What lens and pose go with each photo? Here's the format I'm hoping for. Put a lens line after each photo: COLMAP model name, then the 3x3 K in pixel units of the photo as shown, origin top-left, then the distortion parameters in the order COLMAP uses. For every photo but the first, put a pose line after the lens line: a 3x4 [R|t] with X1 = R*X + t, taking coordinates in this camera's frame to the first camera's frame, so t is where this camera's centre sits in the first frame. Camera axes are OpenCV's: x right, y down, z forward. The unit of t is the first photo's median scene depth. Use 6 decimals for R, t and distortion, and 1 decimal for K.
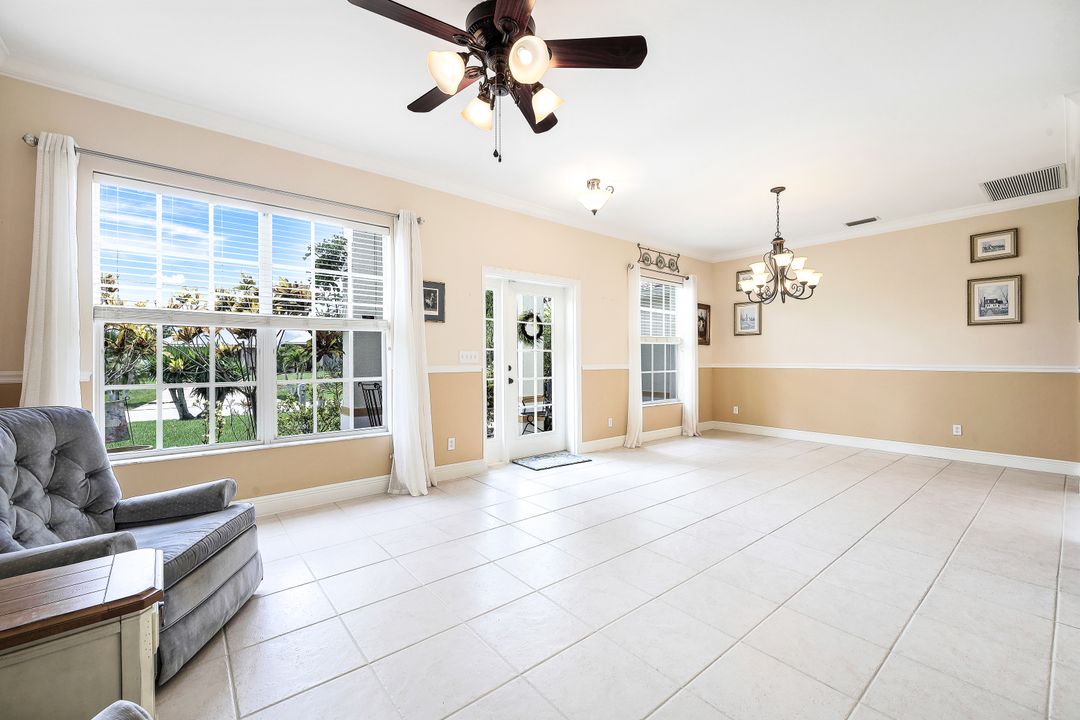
lens RADIAL K [[440.0, 0, 540.0], [0, 440.0, 360.0], [0, 0, 1]] dist [0.000559, 0.000272]
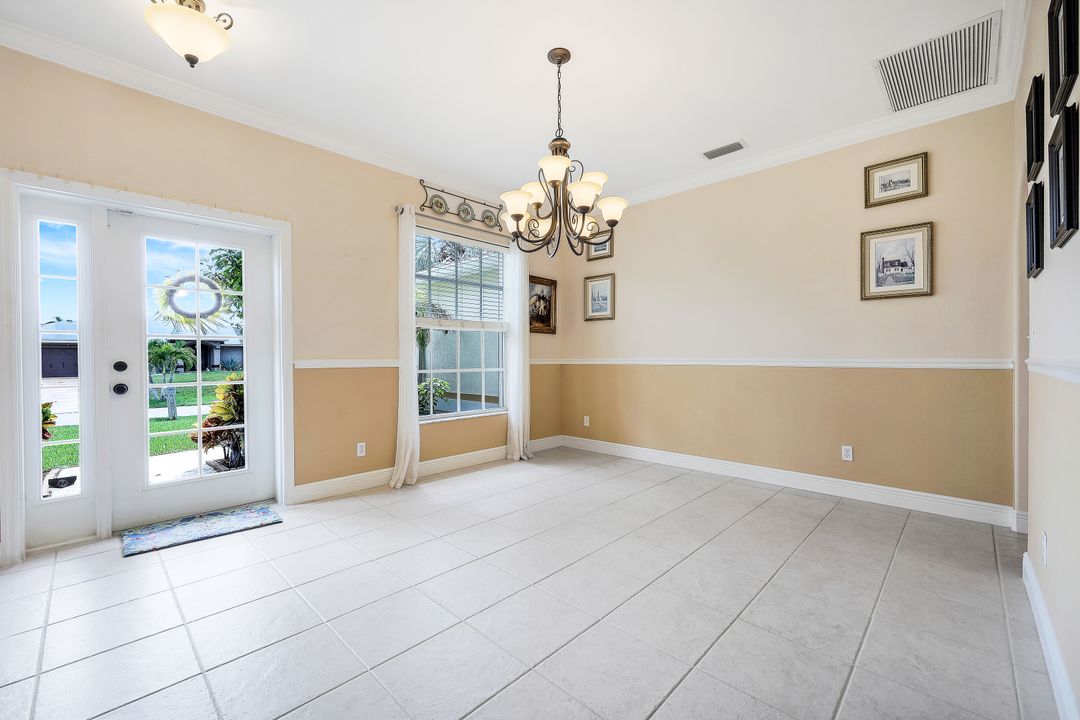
lens RADIAL K [[442.5, 0, 540.0], [0, 442.5, 360.0], [0, 0, 1]] dist [-0.000831, -0.000199]
pose [[0.993537, -0.003040, 0.113467, 0.365102], [0.002420, 0.999981, 0.005609, 0.008126], [-0.113481, -0.005298, 0.993526, 0.343476]]
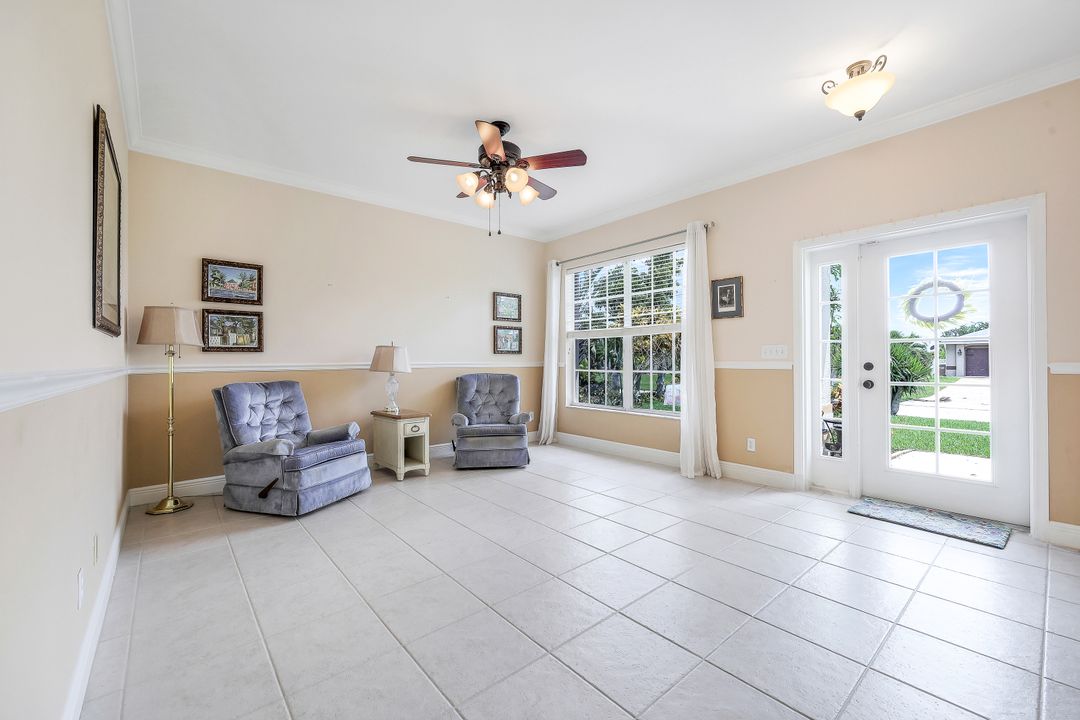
lens RADIAL K [[440.0, 0, 540.0], [0, 440.0, 360.0], [0, 0, 1]] dist [0.000559, 0.000272]
pose [[0.018216, 0.001308, -0.999833, 0.573929], [0.002426, 0.999996, 0.001352, 0.005514], [0.999831, -0.002450, 0.018212, 0.417122]]
